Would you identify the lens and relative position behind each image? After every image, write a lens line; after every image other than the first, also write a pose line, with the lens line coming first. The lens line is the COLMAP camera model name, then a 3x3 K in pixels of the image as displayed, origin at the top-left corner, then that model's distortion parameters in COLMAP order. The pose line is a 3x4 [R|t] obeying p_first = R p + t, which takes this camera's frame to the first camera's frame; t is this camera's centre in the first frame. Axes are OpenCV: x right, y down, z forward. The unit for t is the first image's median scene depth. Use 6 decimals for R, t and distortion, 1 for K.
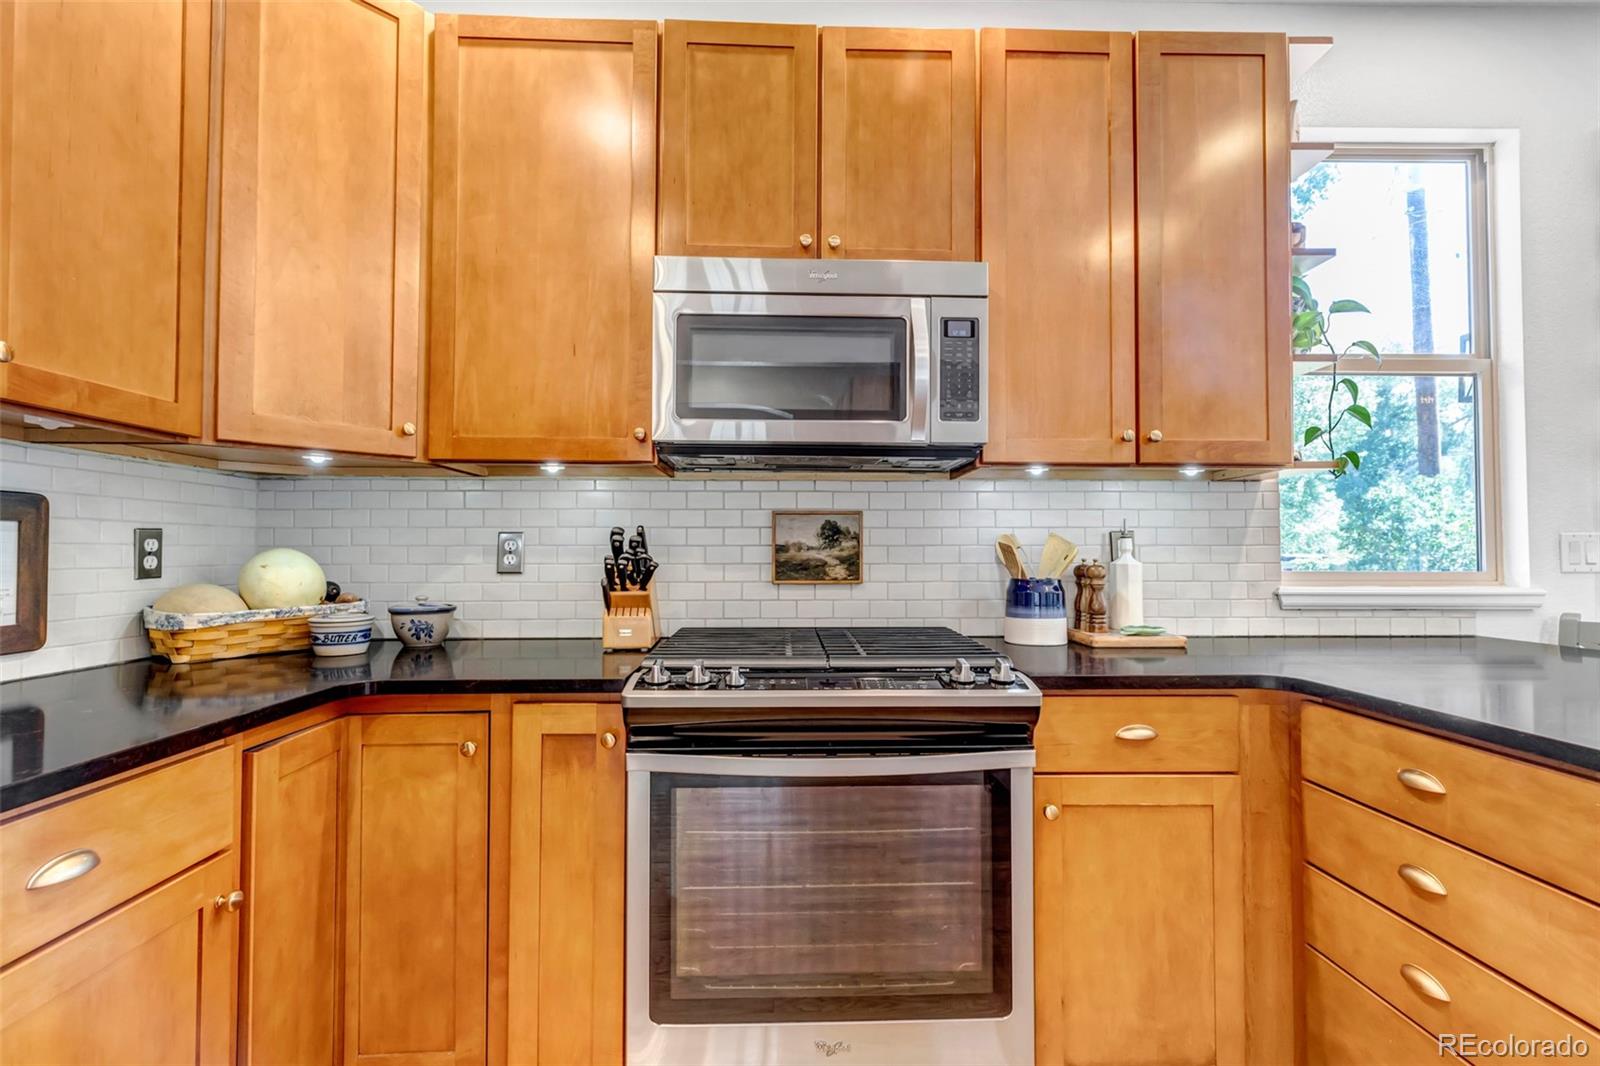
lens RADIAL K [[745.2, 0, 787.4], [0, 745.2, 536.1], [0, 0, 1]] dist [-0.000733, -0.000419]
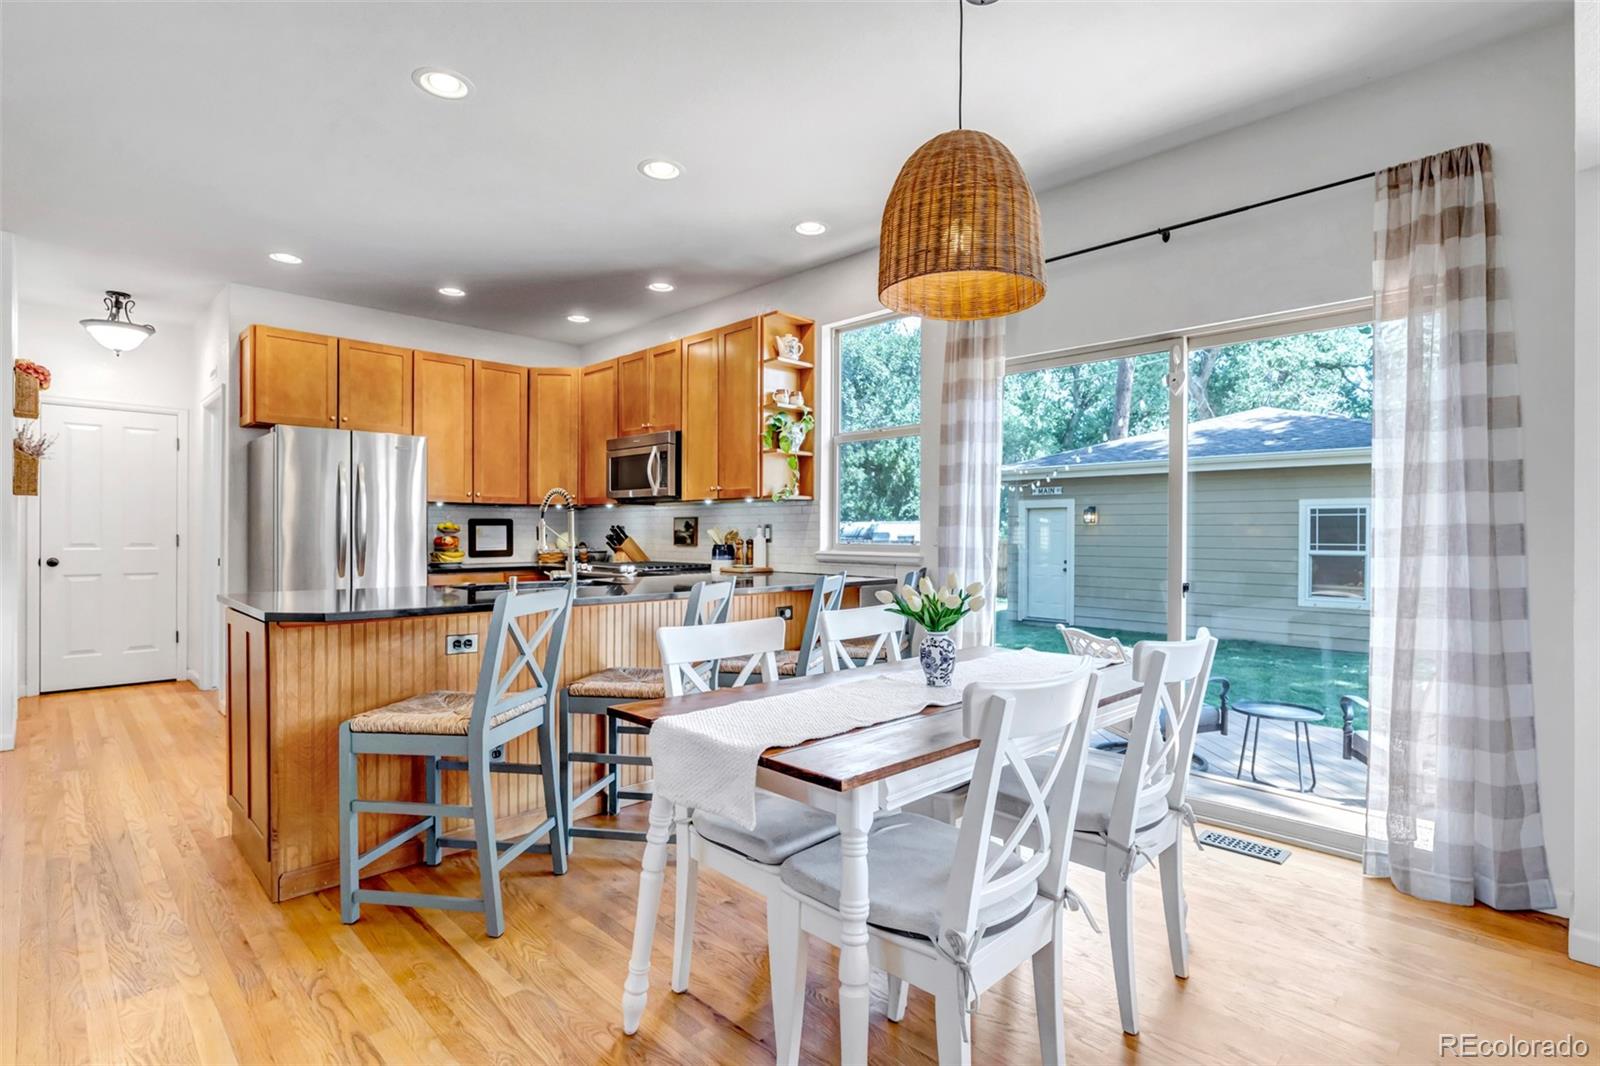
lens RADIAL K [[787.7, 0, 779.3], [0, 787.7, 535.9], [0, 0, 1]] dist [-0.011259, -0.000026]
pose [[0.667286, 0.004983, -0.744785, 2.657082], [0.015909, 0.999654, 0.020942, -0.025130], [0.744632, -0.025823, 0.666976, -0.663159]]
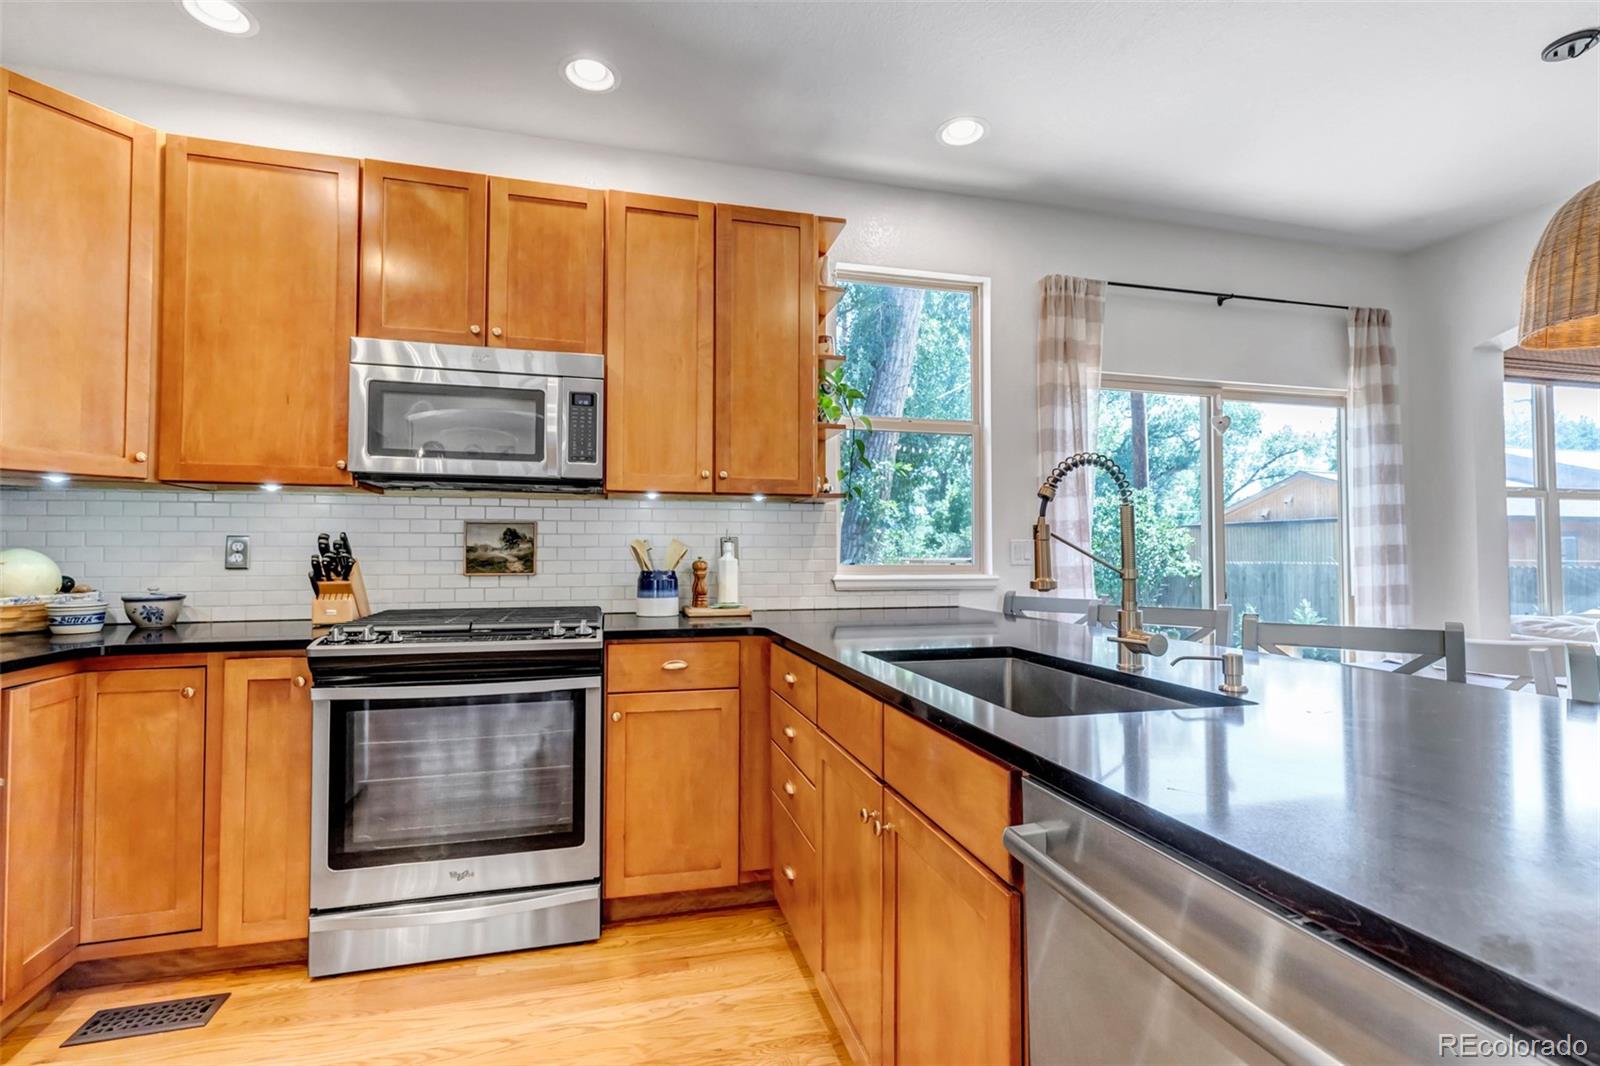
lens RADIAL K [[756.9, 0, 801.5], [0, 756.9, 536.2], [0, 0, 1]] dist [0.000948, -0.000760]
pose [[0.971977, 0.005359, 0.235015, 0.287371], [-0.005878, 0.999982, 0.001506, -0.014044], [-0.235003, -0.002845, 0.971991, -0.526490]]
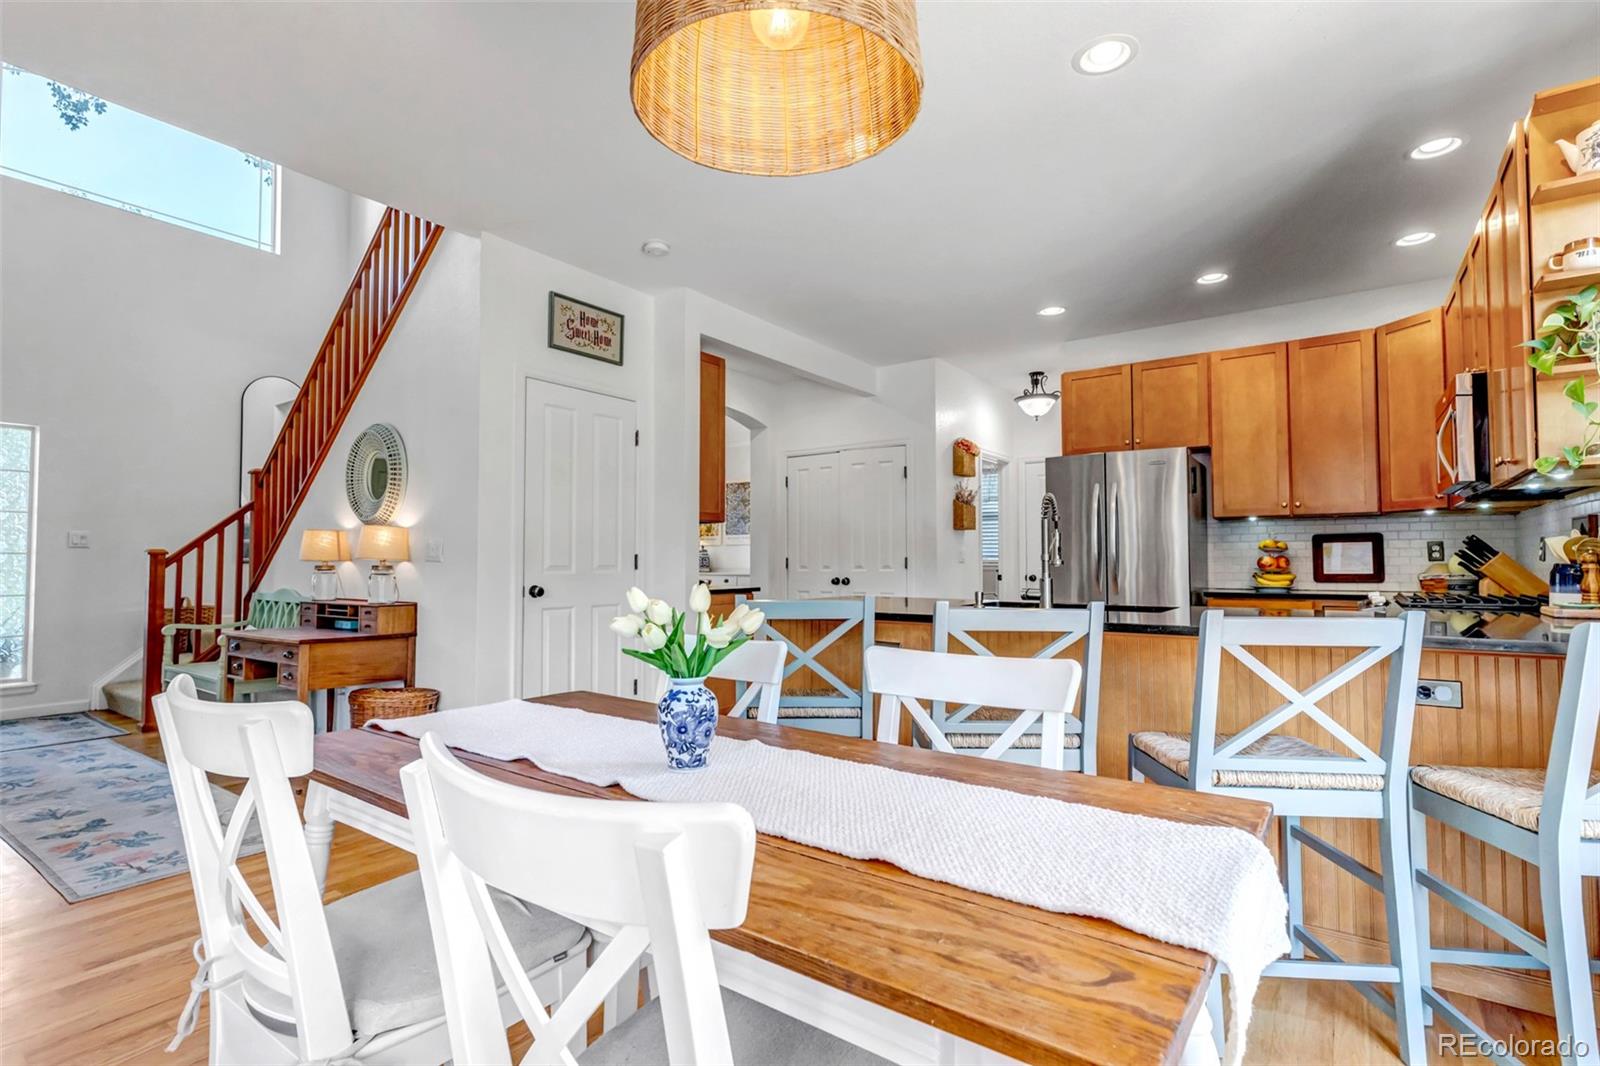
lens RADIAL K [[756.9, 0, 801.5], [0, 756.9, 536.2], [0, 0, 1]] dist [0.000948, -0.000760]
pose [[-0.607016, -0.025767, -0.794271, 2.431783], [0.024380, 0.998400, -0.051021, 0.049083], [0.794315, -0.050335, -0.605417, 0.810571]]
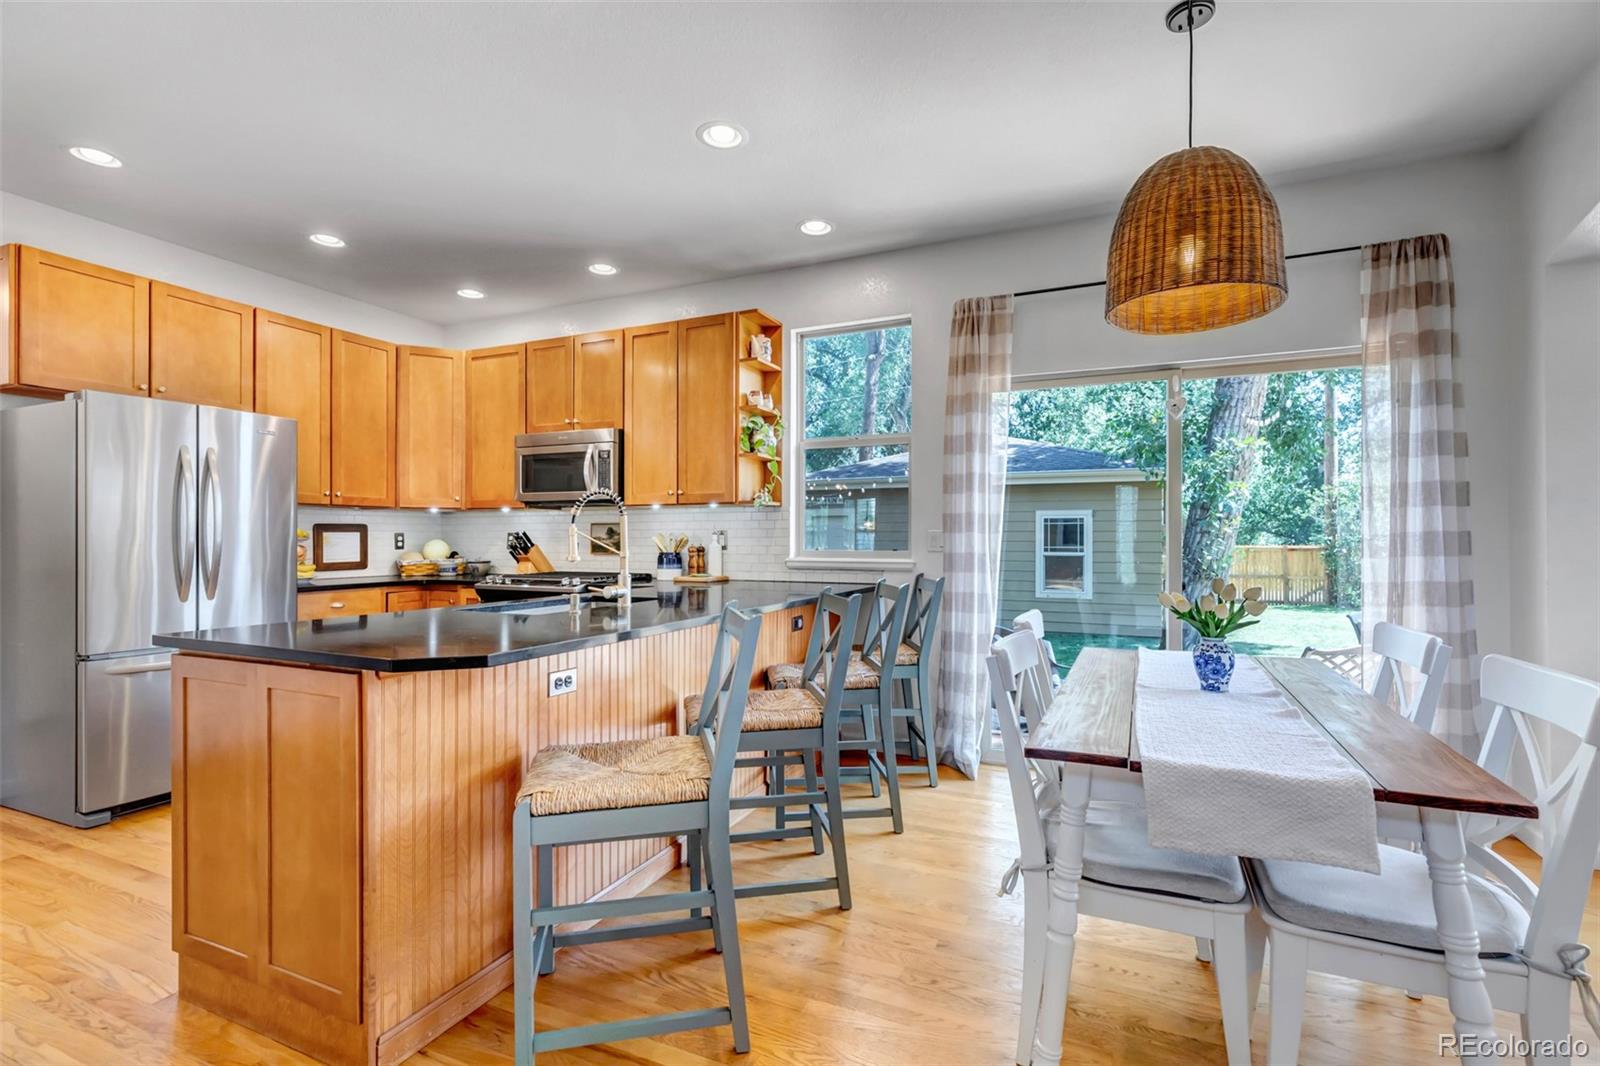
lens RADIAL K [[745.2, 0, 787.4], [0, 745.2, 536.1], [0, 0, 1]] dist [-0.000733, -0.000419]
pose [[0.894513, -0.002125, -0.447037, 1.874301], [0.011698, 0.999758, 0.018655, -0.034746], [0.446889, -0.021917, 0.894321, -0.995565]]
